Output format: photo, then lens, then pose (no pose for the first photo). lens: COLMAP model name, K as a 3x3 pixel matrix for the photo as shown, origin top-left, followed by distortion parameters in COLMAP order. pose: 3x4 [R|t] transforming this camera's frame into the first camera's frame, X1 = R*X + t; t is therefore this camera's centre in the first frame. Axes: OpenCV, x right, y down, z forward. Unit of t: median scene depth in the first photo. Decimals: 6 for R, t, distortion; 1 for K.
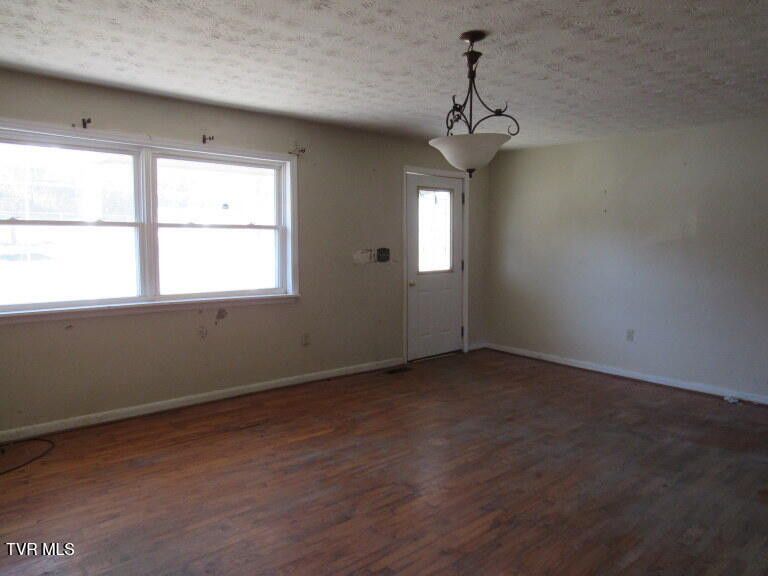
lens RADIAL K [[548.3, 0, 384.3], [0, 548.3, 286.7], [0, 0, 1]] dist [-0.032928, 0.009902]
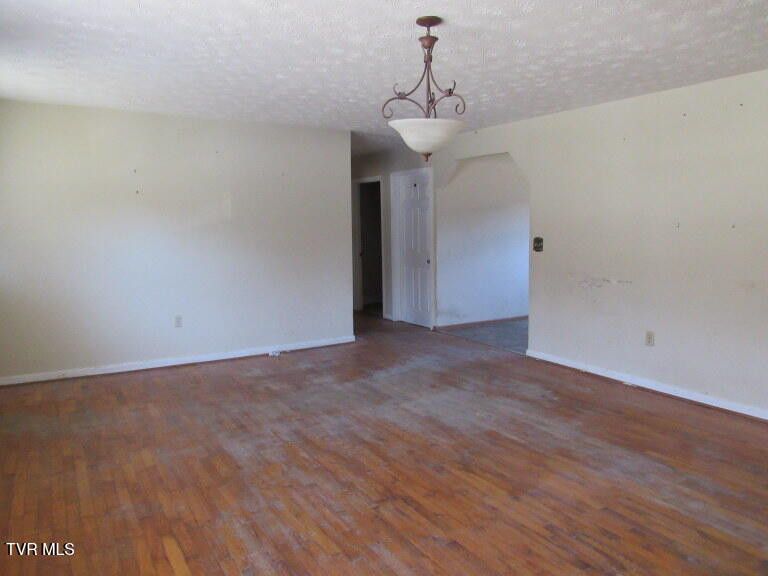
lens RADIAL K [[548.3, 0, 385.3], [0, 548.3, 284.5], [0, 0, 1]] dist [-0.032928, 0.009902]
pose [[0.168995, -0.116458, 0.978712, -0.631333], [0.095082, 0.990290, 0.101417, -0.059517], [-0.981020, 0.075919, 0.178428, 0.652481]]
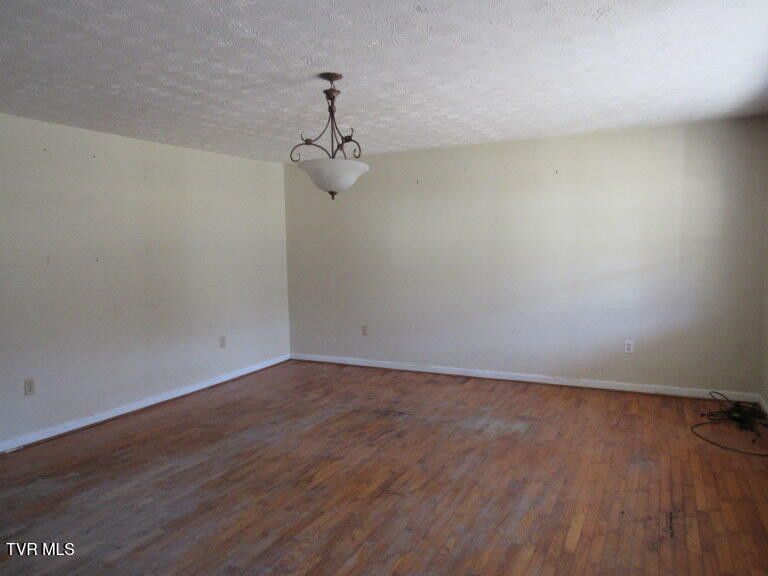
lens RADIAL K [[548.3, 0, 382.6], [0, 548.3, 286.0], [0, 0, 1]] dist [-0.032928, 0.009902]
pose [[-0.933326, 0.034767, -0.357342, 0.338895], [-0.021318, 0.988178, 0.151822, -0.141042], [0.358396, 0.149317, -0.921551, 1.508873]]
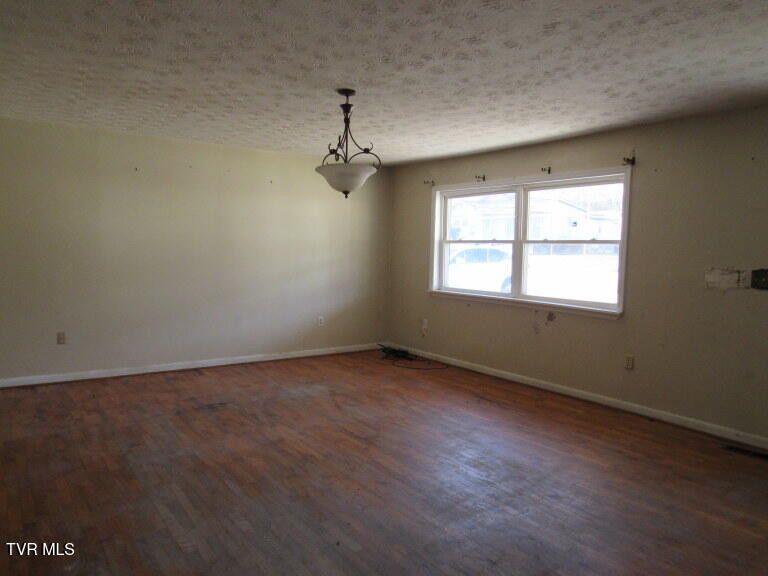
lens RADIAL K [[548.3, 0, 388.2], [0, 548.3, 287.7], [0, 0, 1]] dist [-0.032928, 0.009902]
pose [[-0.100820, 0.057771, -0.993226, 1.049782], [-0.111399, 0.991379, 0.068972, -0.062902], [0.988648, 0.117598, -0.093515, 0.893645]]
